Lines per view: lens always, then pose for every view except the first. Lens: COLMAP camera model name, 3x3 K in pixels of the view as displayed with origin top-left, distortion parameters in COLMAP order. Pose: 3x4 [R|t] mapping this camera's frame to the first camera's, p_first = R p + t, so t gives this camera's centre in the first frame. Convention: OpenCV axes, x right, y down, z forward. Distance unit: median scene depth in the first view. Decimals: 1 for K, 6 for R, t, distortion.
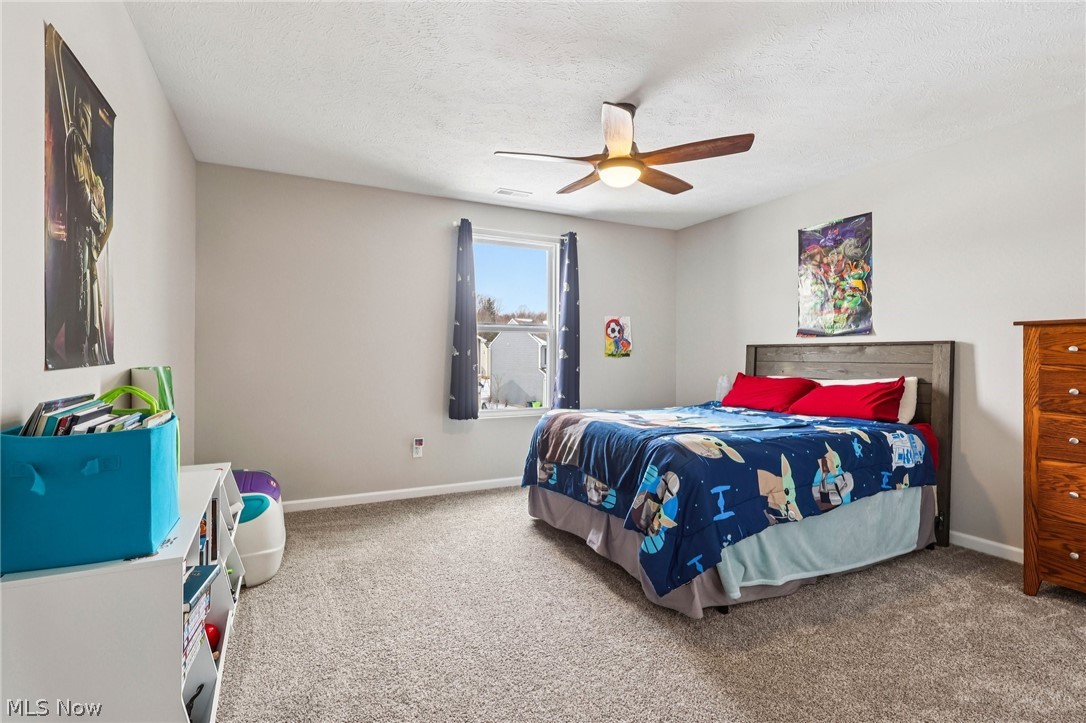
lens RADIAL K [[504.0, 0, 534.6], [0, 504.0, 355.0], [0, 0, 1]] dist [-0.001136, -0.000142]
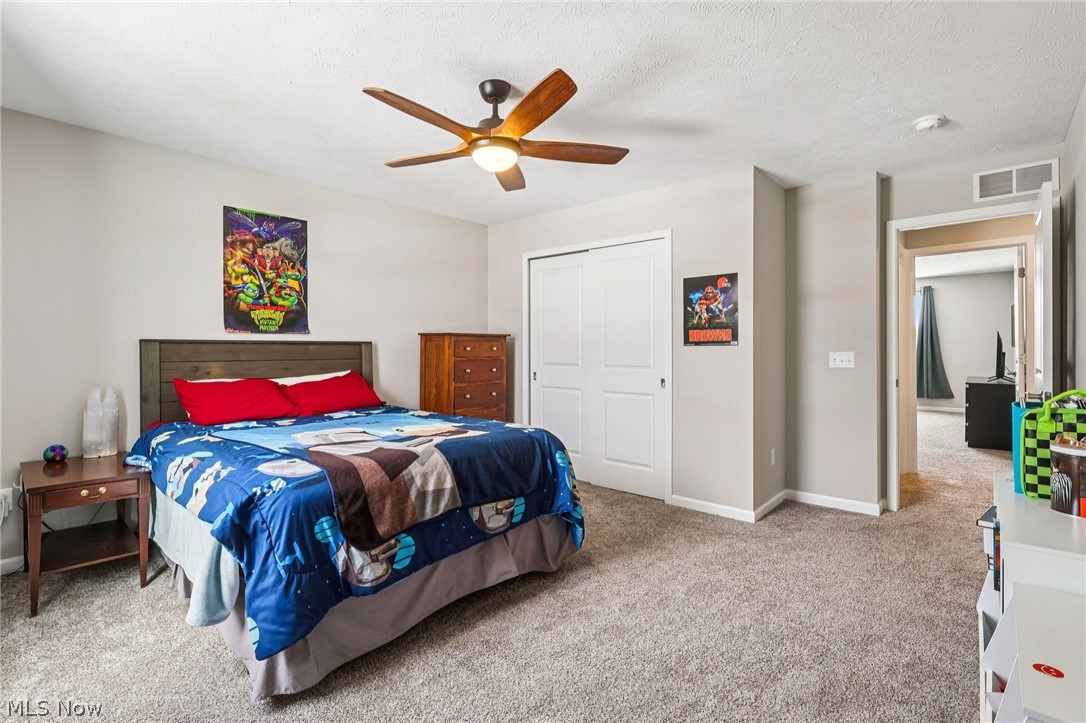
lens RADIAL K [[504.0, 0, 534.6], [0, 504.0, 355.0], [0, 0, 1]] dist [-0.001136, -0.000142]
pose [[-0.365956, -0.014376, 0.930521, -0.510914], [0.000872, 0.999875, 0.015790, -0.011646], [-0.930632, 0.006590, -0.365897, 0.922049]]
